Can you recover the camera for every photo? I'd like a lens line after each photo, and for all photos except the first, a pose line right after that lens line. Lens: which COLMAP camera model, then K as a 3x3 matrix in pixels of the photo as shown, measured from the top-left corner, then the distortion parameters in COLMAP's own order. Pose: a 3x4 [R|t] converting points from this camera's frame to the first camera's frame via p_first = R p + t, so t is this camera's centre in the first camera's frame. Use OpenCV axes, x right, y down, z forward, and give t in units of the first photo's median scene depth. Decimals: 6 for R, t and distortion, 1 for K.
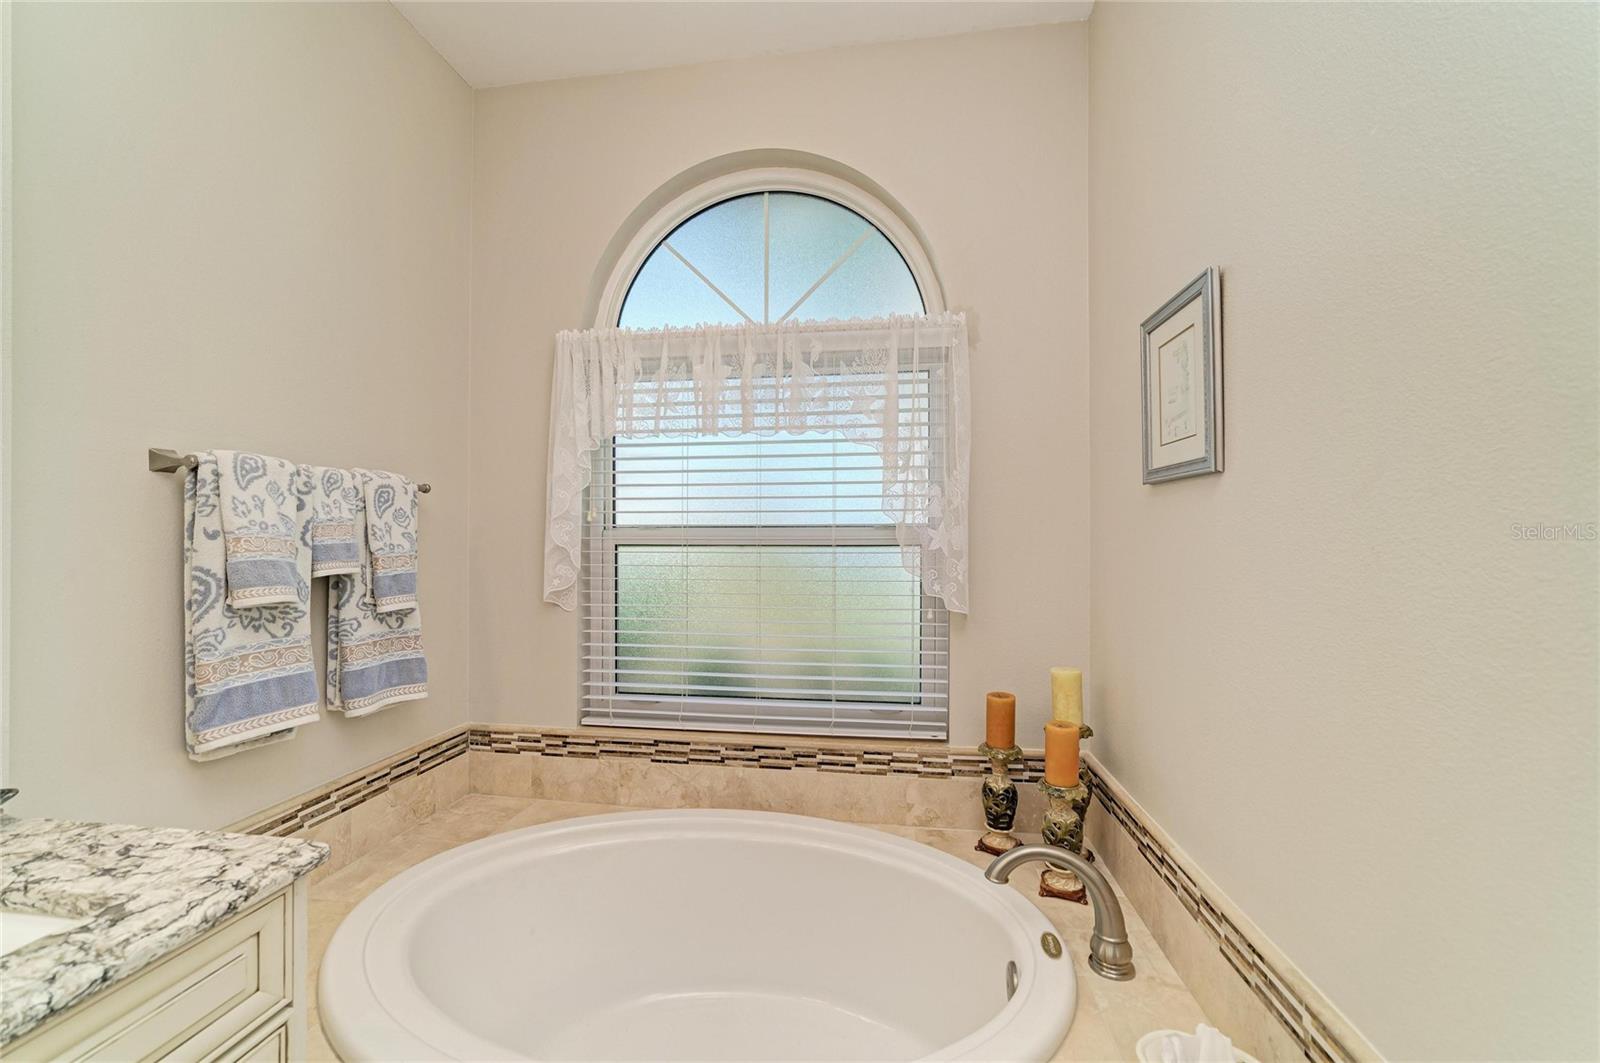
lens RADIAL K [[619.6, 0, 815.2], [0, 619.6, 540.2], [0, 0, 1]] dist [-0.013257, 0.000161]
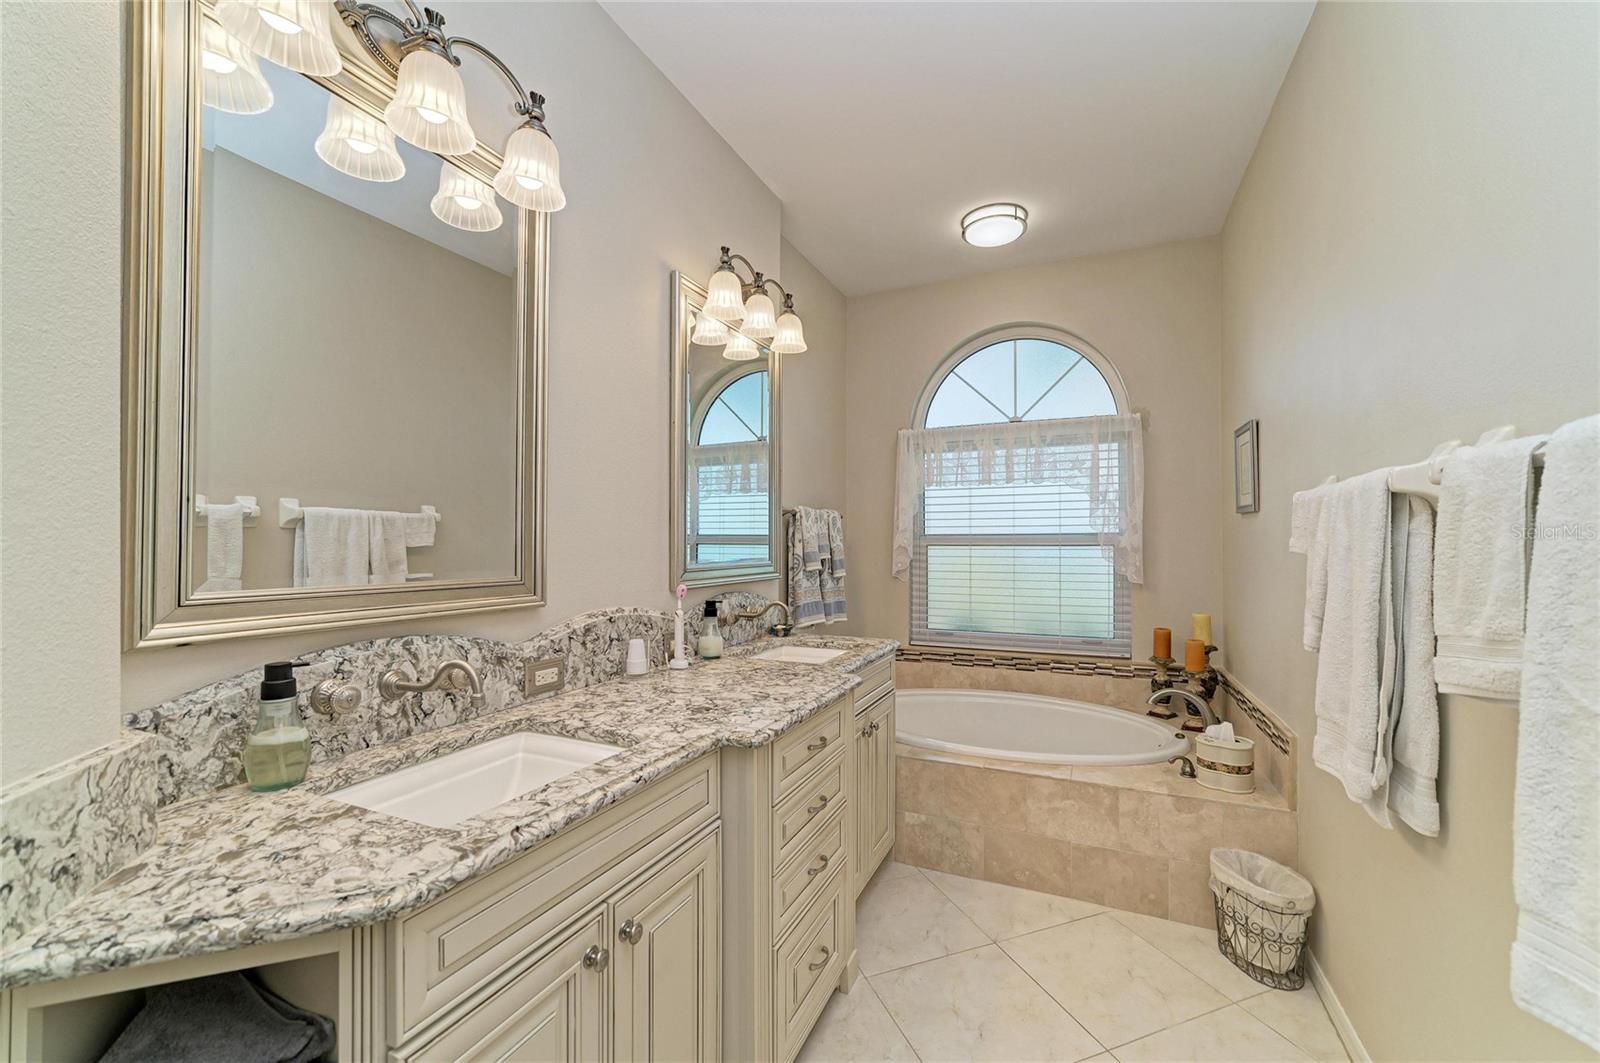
lens RADIAL K [[619.6, 0, 815.2], [0, 619.6, 540.2], [0, 0, 1]] dist [-0.013257, 0.000161]
pose [[0.956138, -0.003325, -0.292898, -0.121738], [0.002282, 0.999990, -0.003903, -0.001249], [0.292908, 0.003064, 0.956136, -0.896311]]
